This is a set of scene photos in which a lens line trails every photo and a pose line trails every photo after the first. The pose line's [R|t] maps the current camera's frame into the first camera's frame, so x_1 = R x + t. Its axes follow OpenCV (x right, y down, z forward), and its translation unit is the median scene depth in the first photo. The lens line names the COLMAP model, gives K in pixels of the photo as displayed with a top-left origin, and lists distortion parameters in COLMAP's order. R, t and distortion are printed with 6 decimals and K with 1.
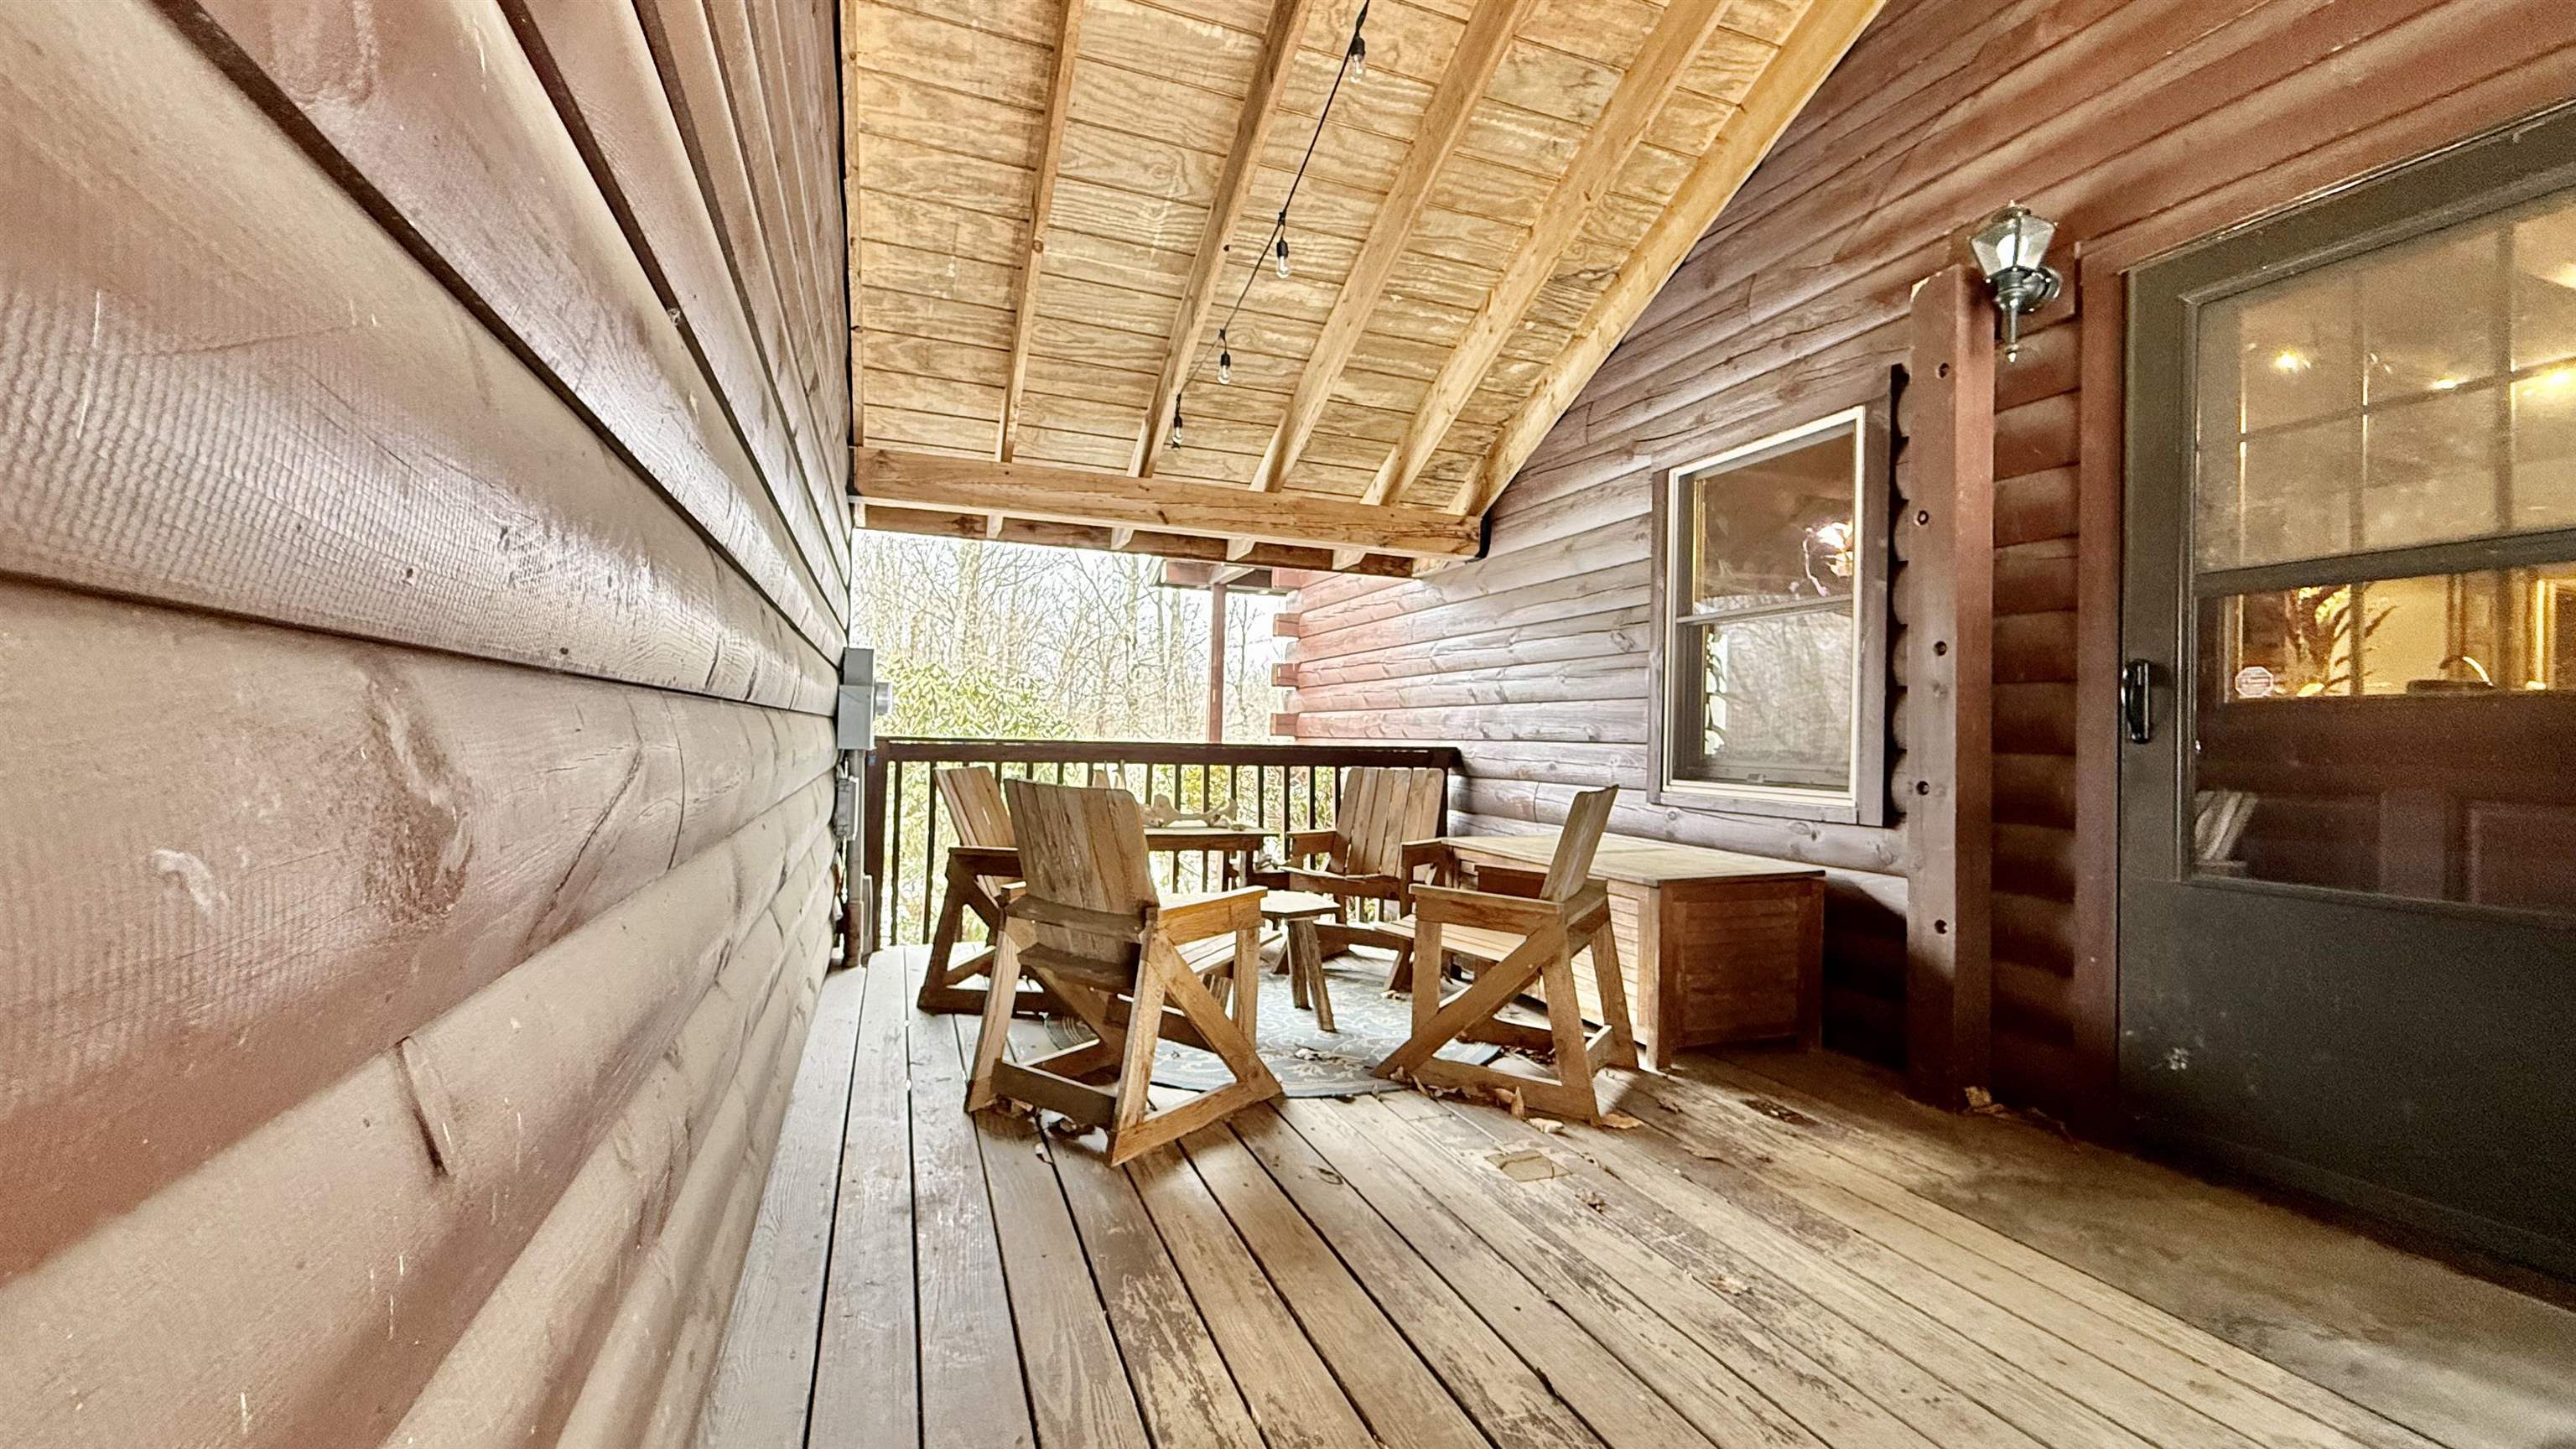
lens RADIAL K [[1007.5, 0, 1288.0], [0, 1007.5, 724.5], [0, 0, 1]] dist [-0.001286, 0.000095]
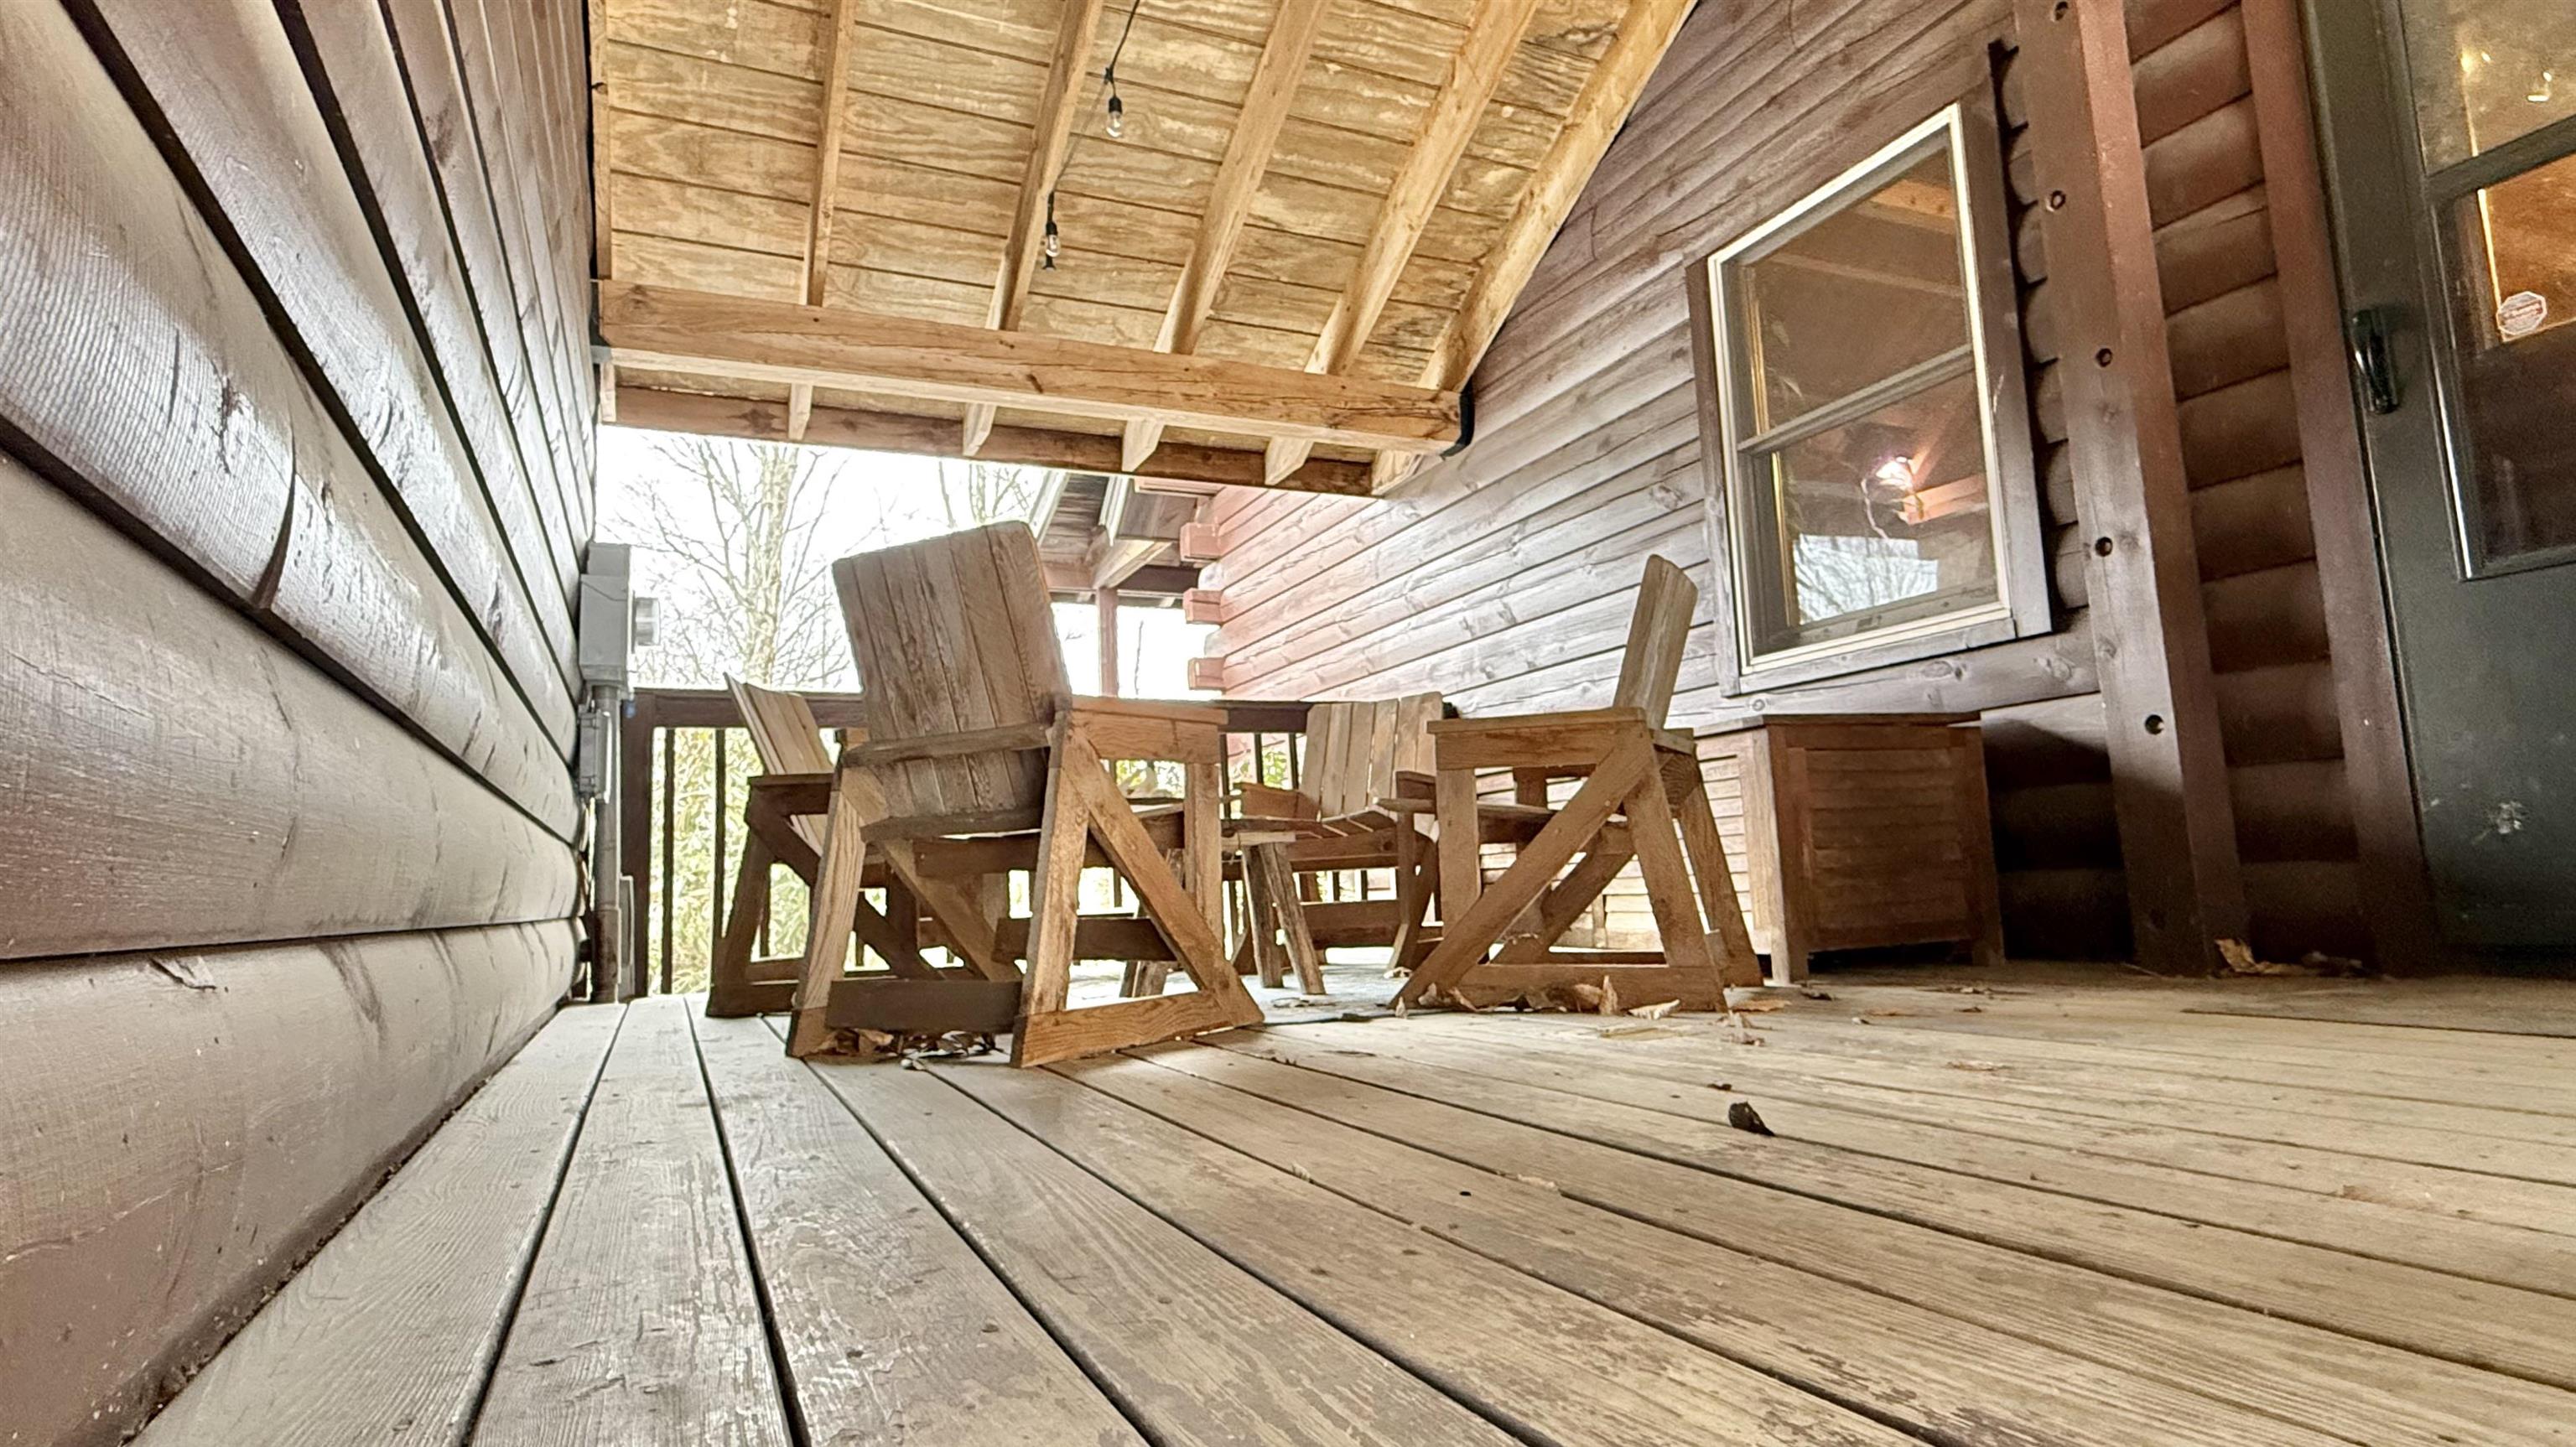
lens RADIAL K [[1336.4, 0, 1288.0], [0, 1336.4, 723.5], [0, 0, 1]] dist [0.000284, -0.002008]
pose [[0.995705, -0.058987, 0.071362, -0.026846], [0.066199, 0.992444, -0.103312, 0.164956], [-0.064729, 0.107593, 0.992086, 0.054590]]
